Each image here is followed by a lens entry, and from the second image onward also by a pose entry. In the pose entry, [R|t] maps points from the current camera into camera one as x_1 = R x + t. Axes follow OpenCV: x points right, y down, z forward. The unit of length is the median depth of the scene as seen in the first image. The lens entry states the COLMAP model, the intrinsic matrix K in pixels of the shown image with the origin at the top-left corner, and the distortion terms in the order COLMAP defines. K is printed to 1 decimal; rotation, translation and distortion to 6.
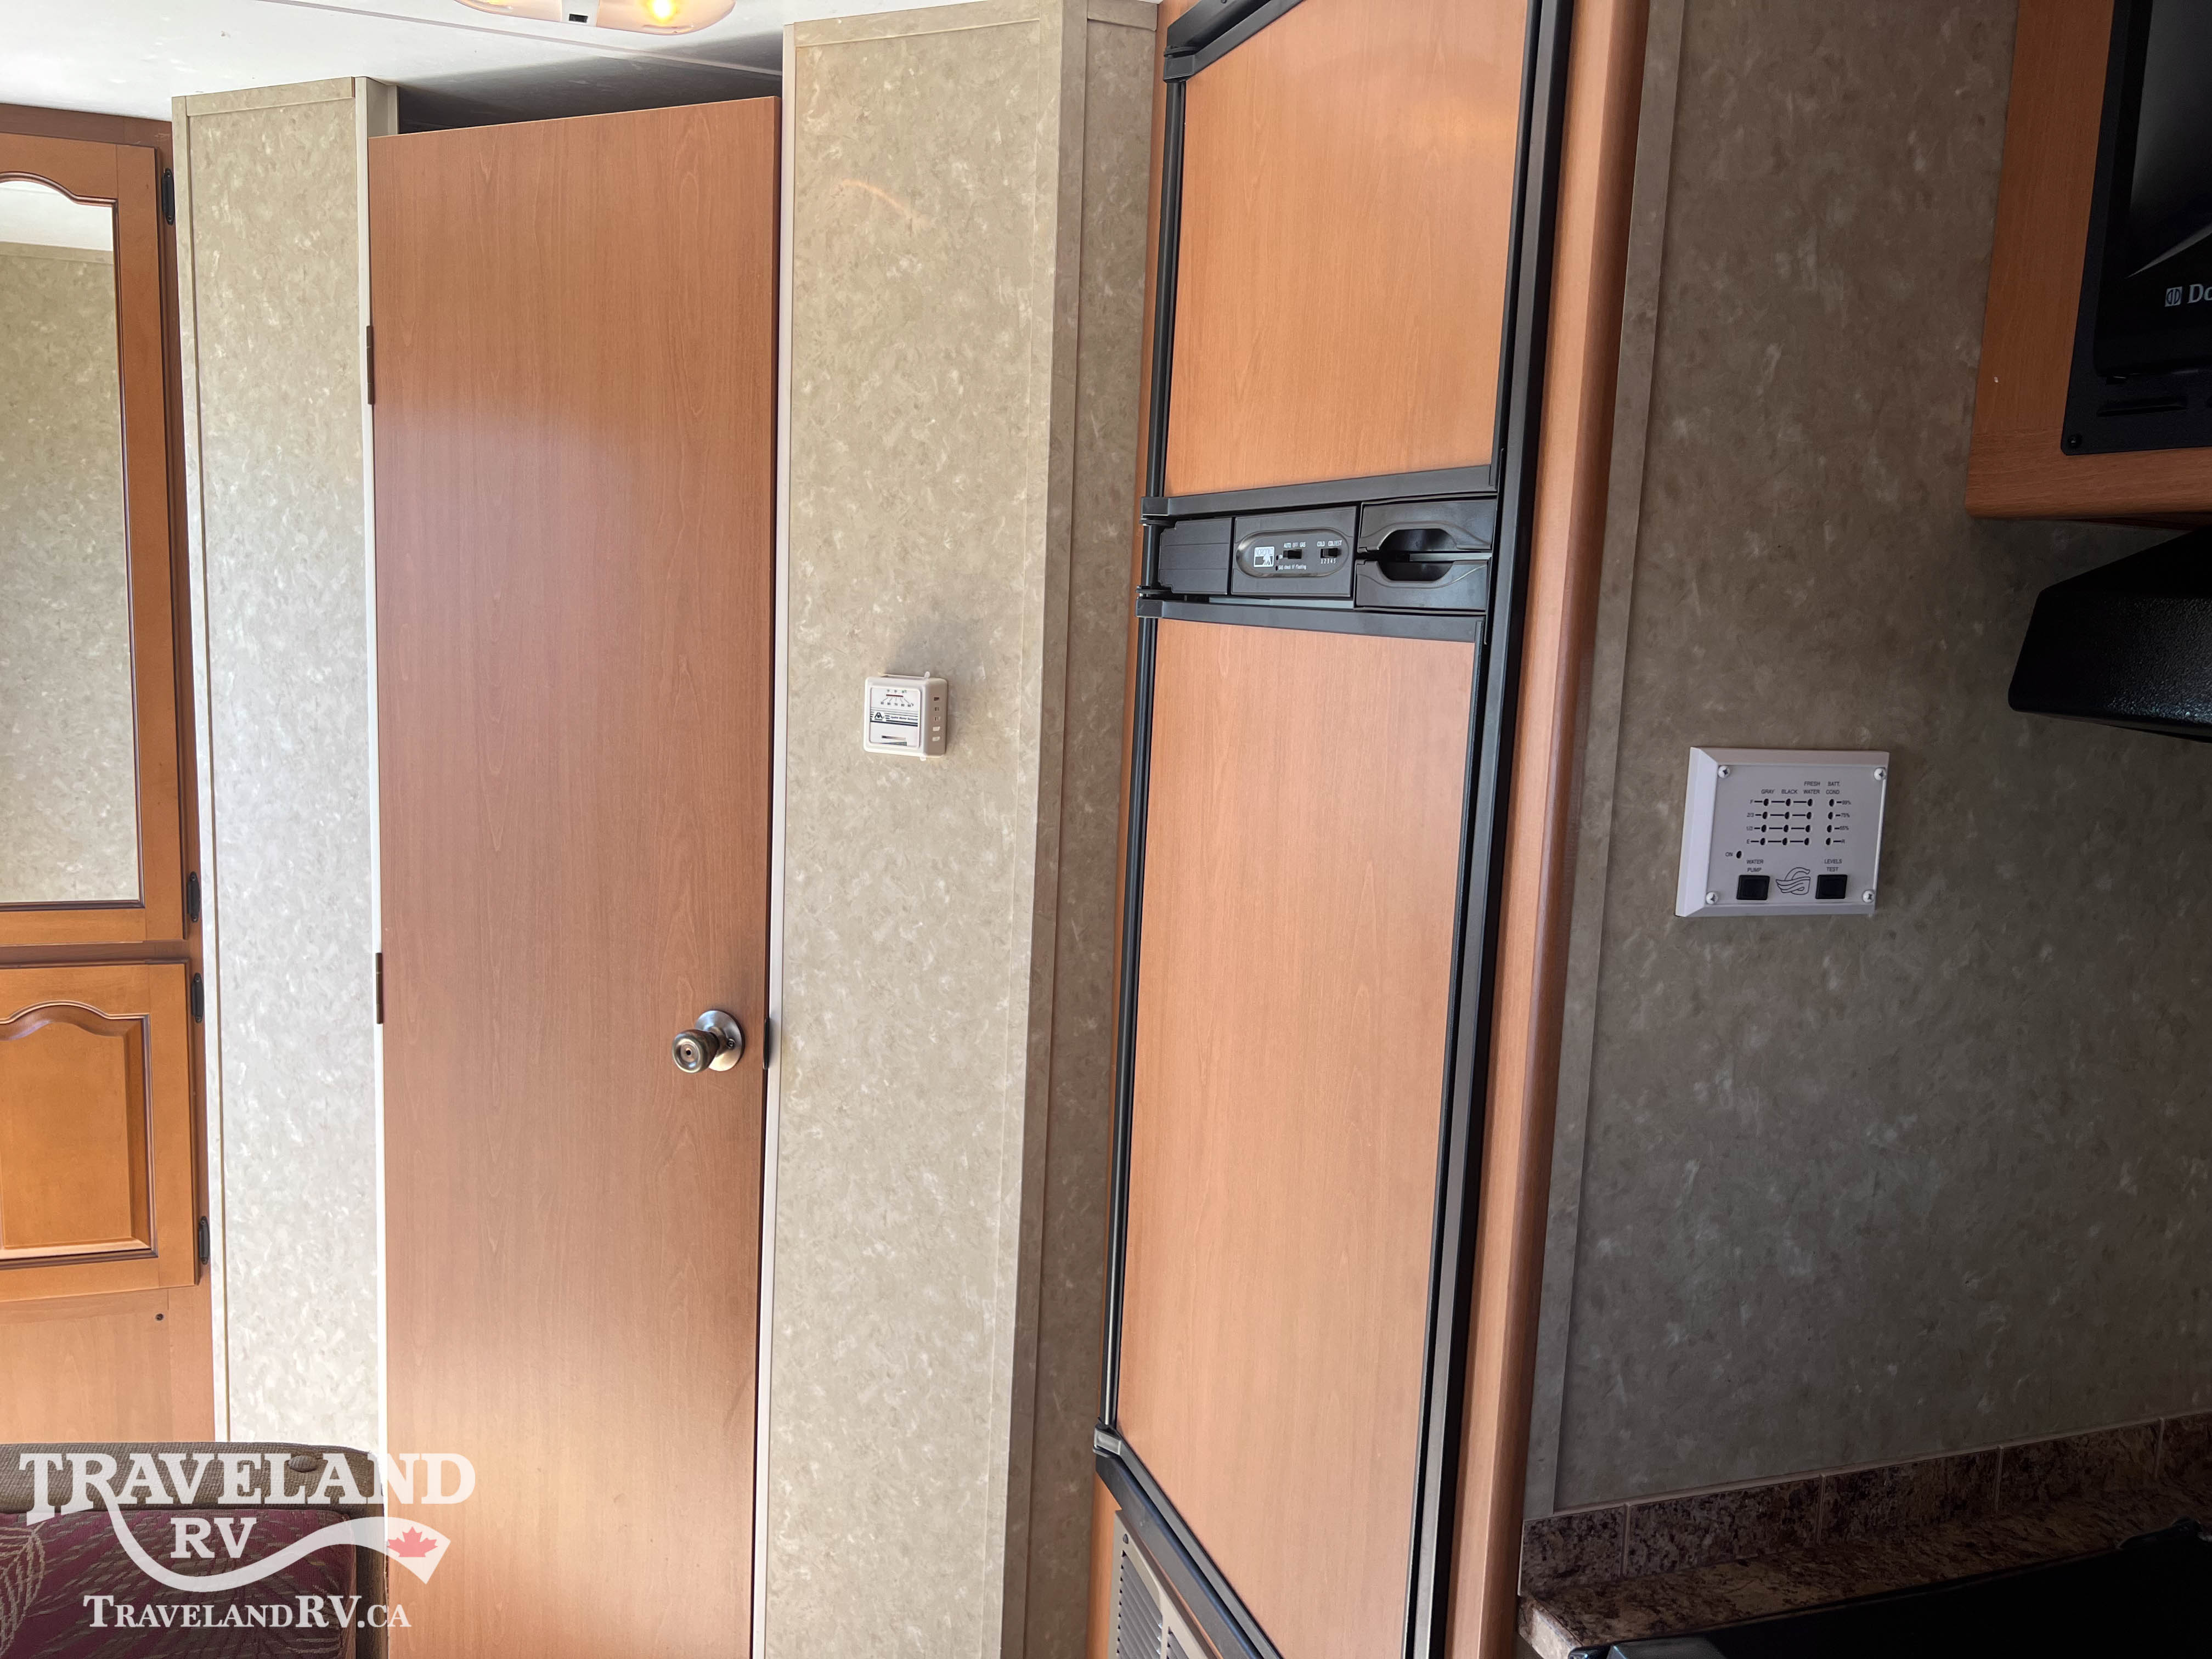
lens RADIAL K [[1687.8, 0, 1142.9], [0, 1687.8, 823.8], [0, 0, 1]] dist [0.081675, -0.117603]
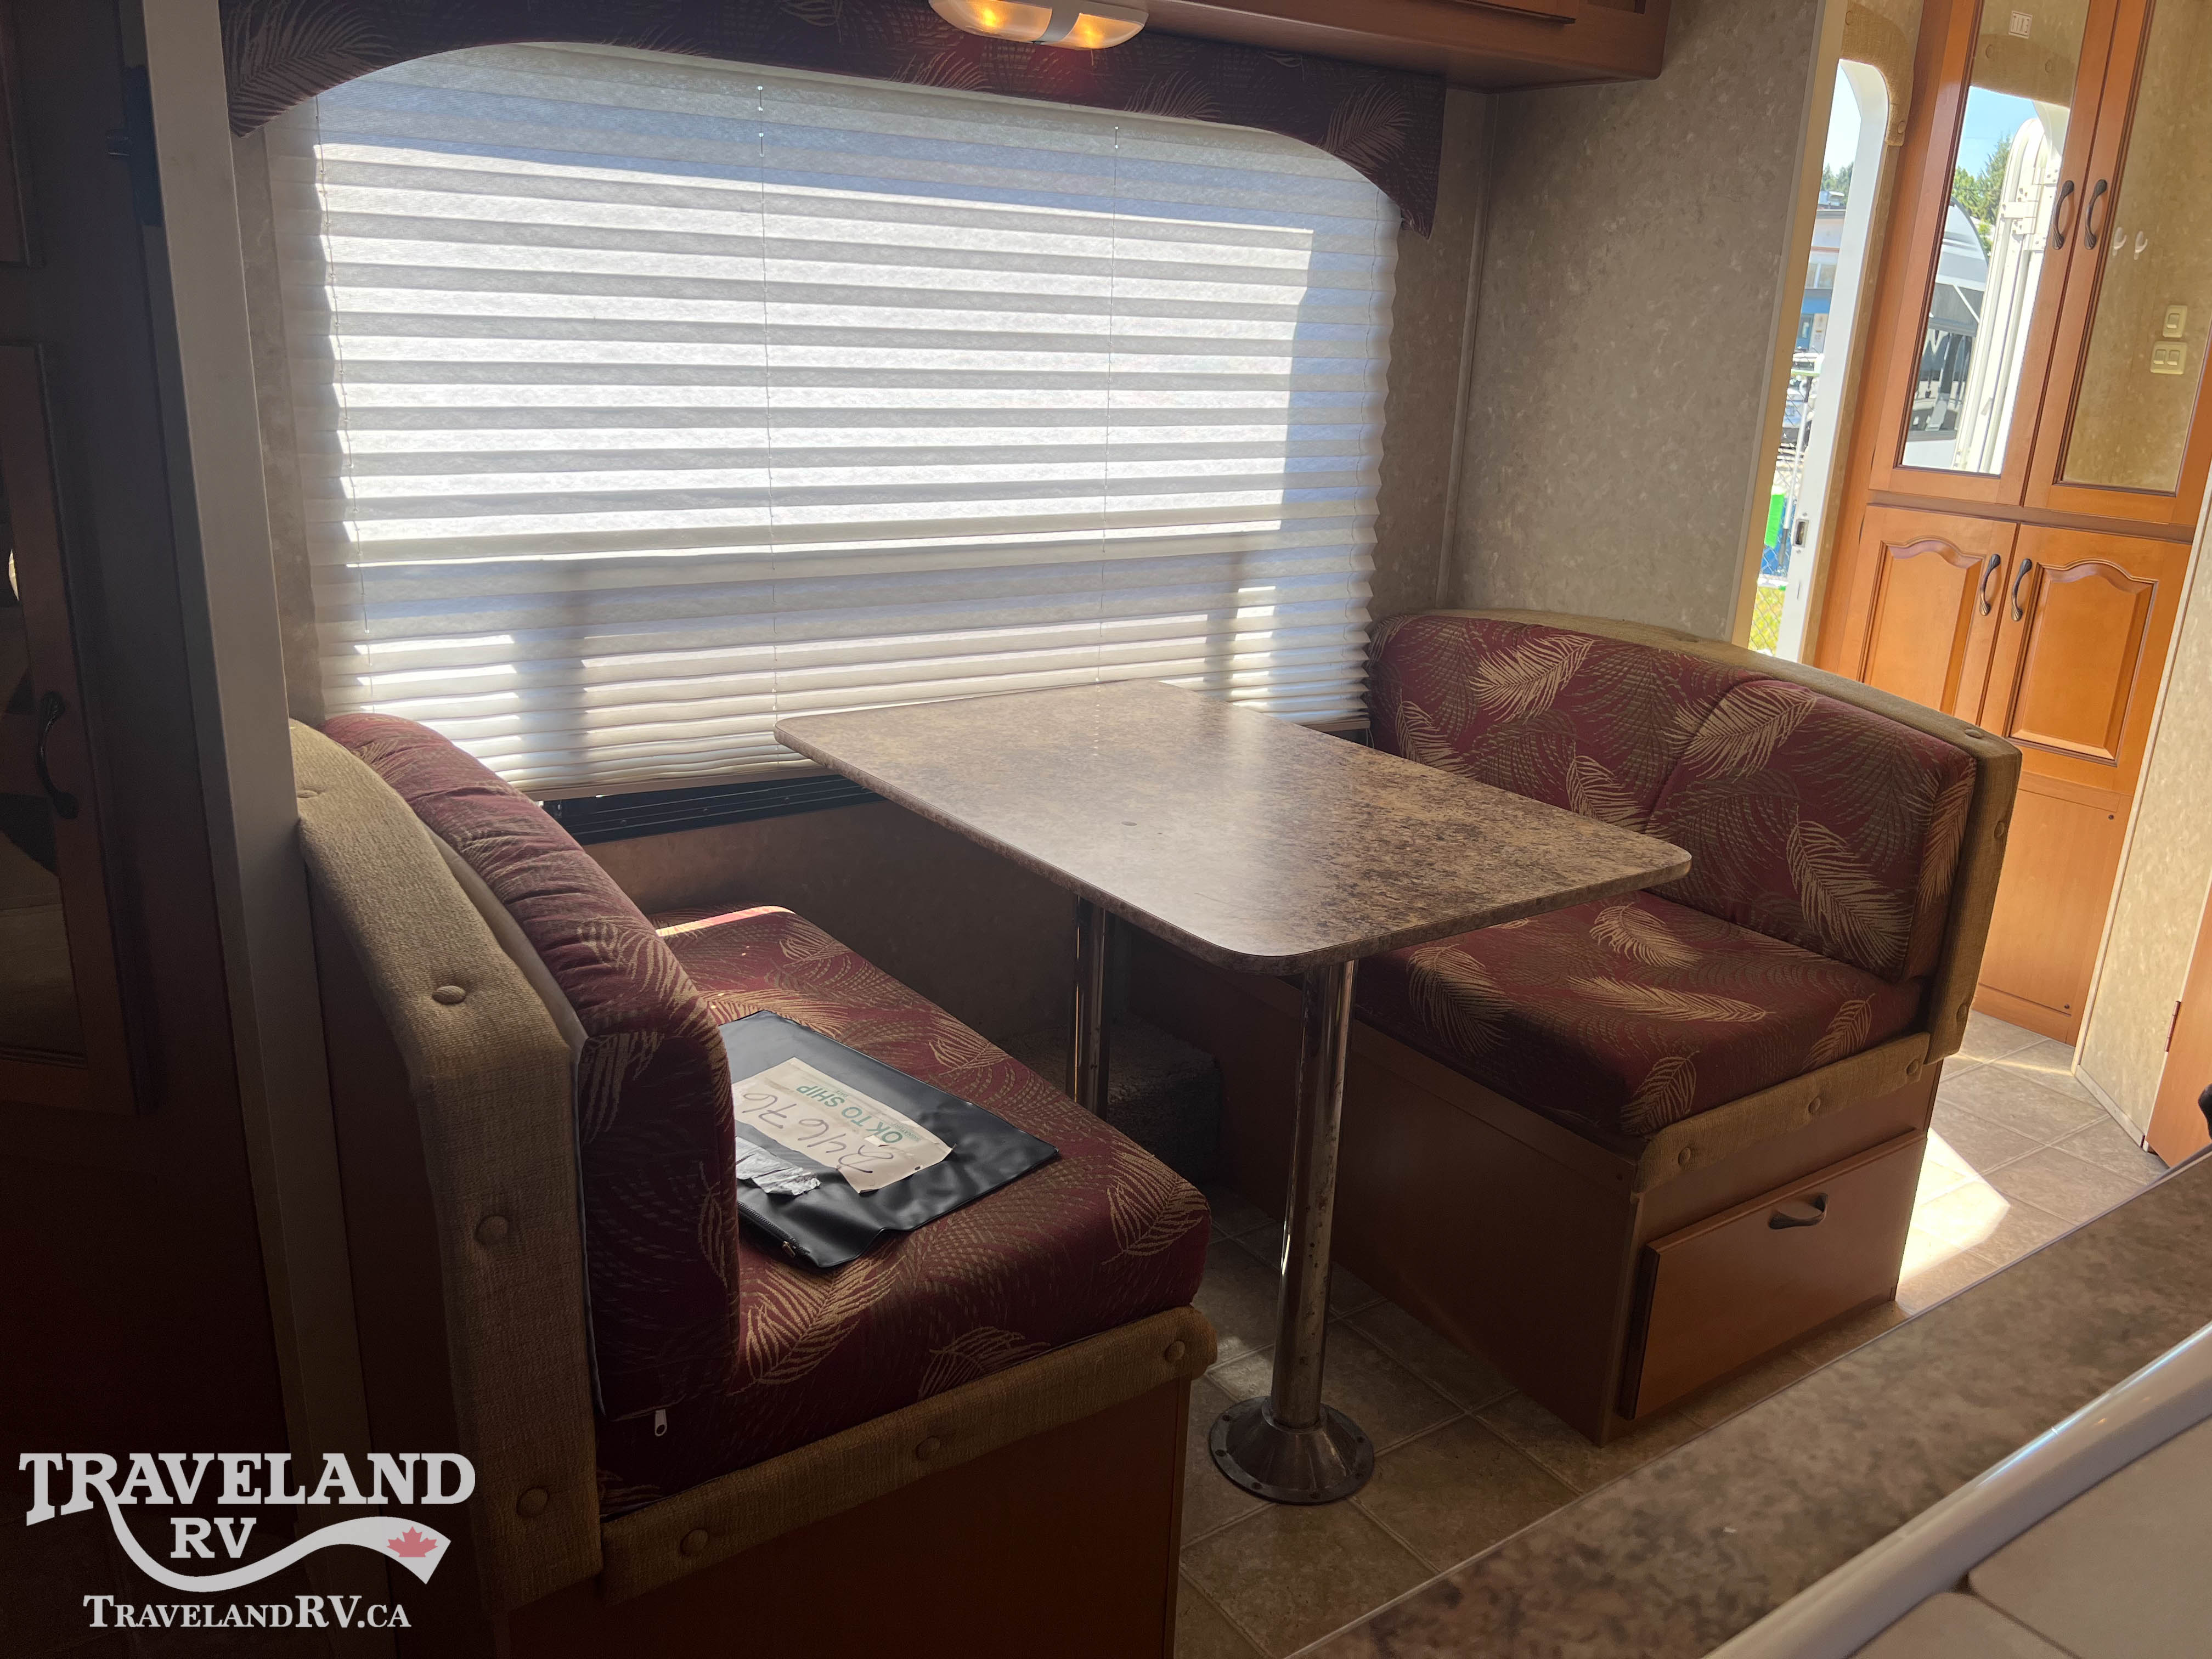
lens RADIAL K [[1663.4, 0, 1097.9], [0, 1663.4, 809.0], [0, 0, 1]] dist [0.049033, -0.056973]
pose [[0.265303, 0.246597, -0.932097, 0.750567], [-0.156685, 0.964916, 0.210682, 0.227130], [0.951349, 0.090151, 0.294633, -0.236792]]
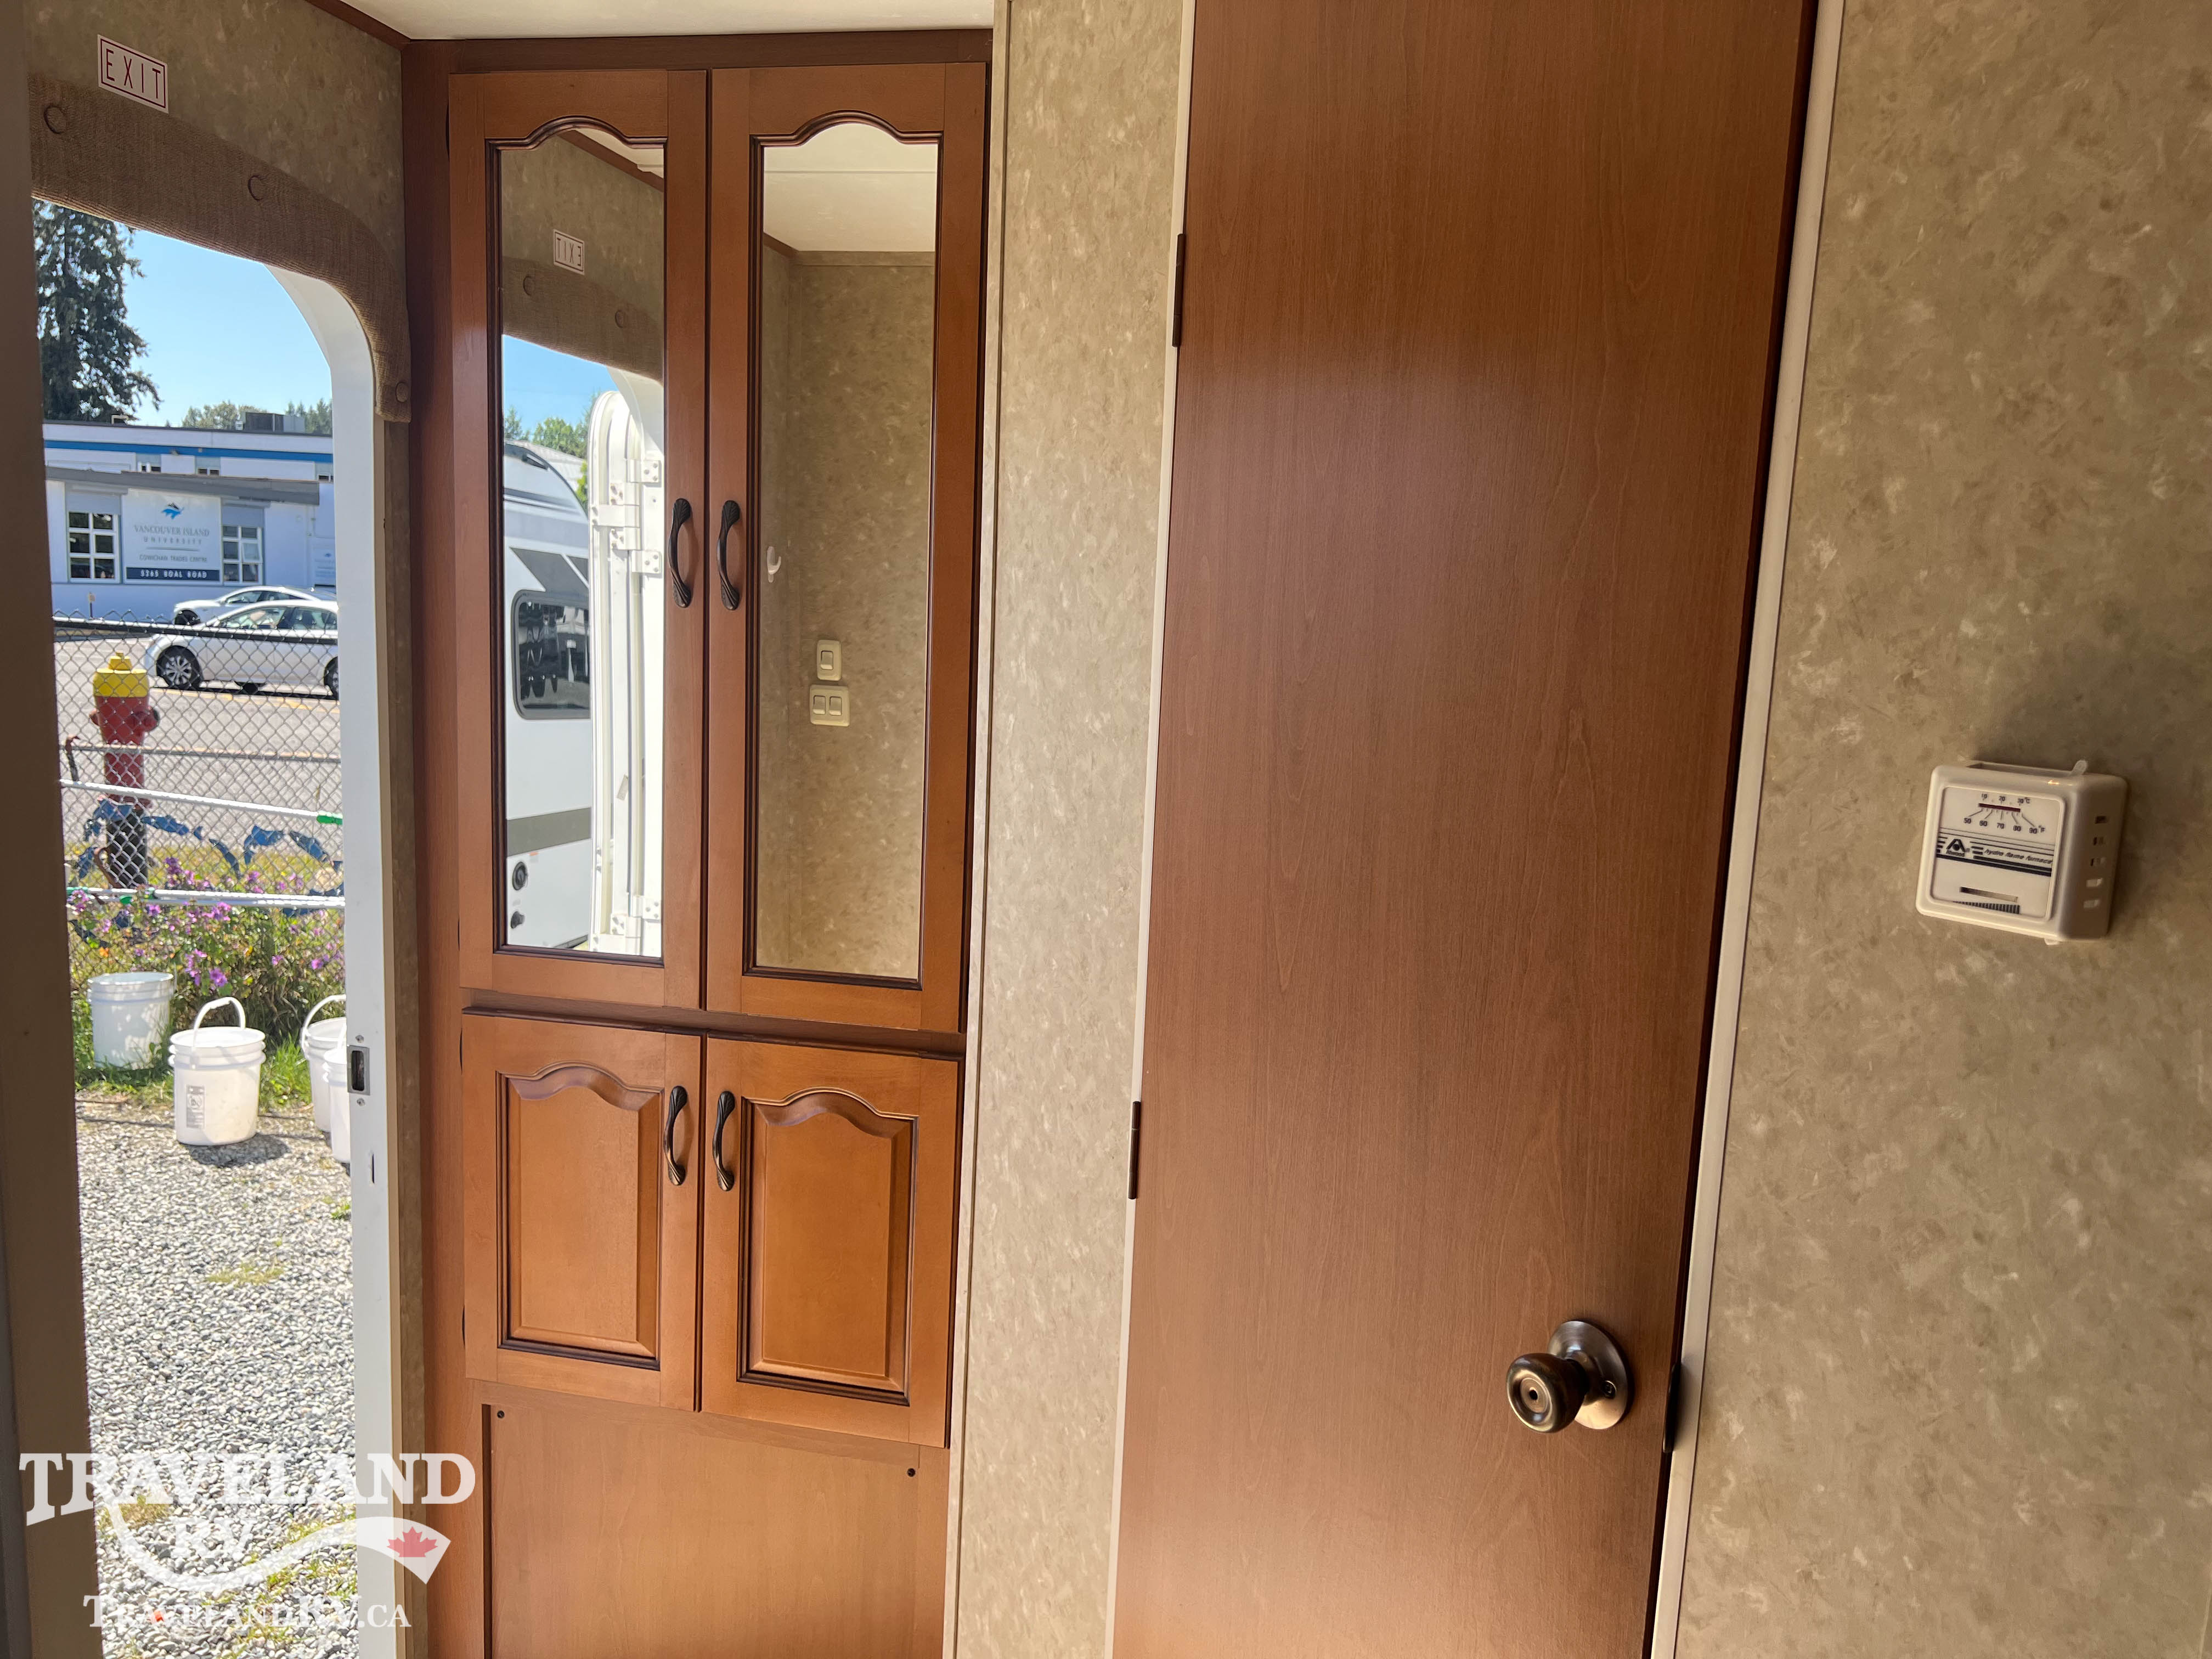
lens RADIAL K [[1690.1, 0, 1099.1], [0, 1690.1, 844.0], [0, 0, 1]] dist [0.073200, -0.098040]
pose [[0.850277, 0.071669, -0.521433, -0.134900], [-0.078063, 0.996901, 0.009727, -0.061434], [0.520514, 0.032434, 0.853237, 0.551242]]
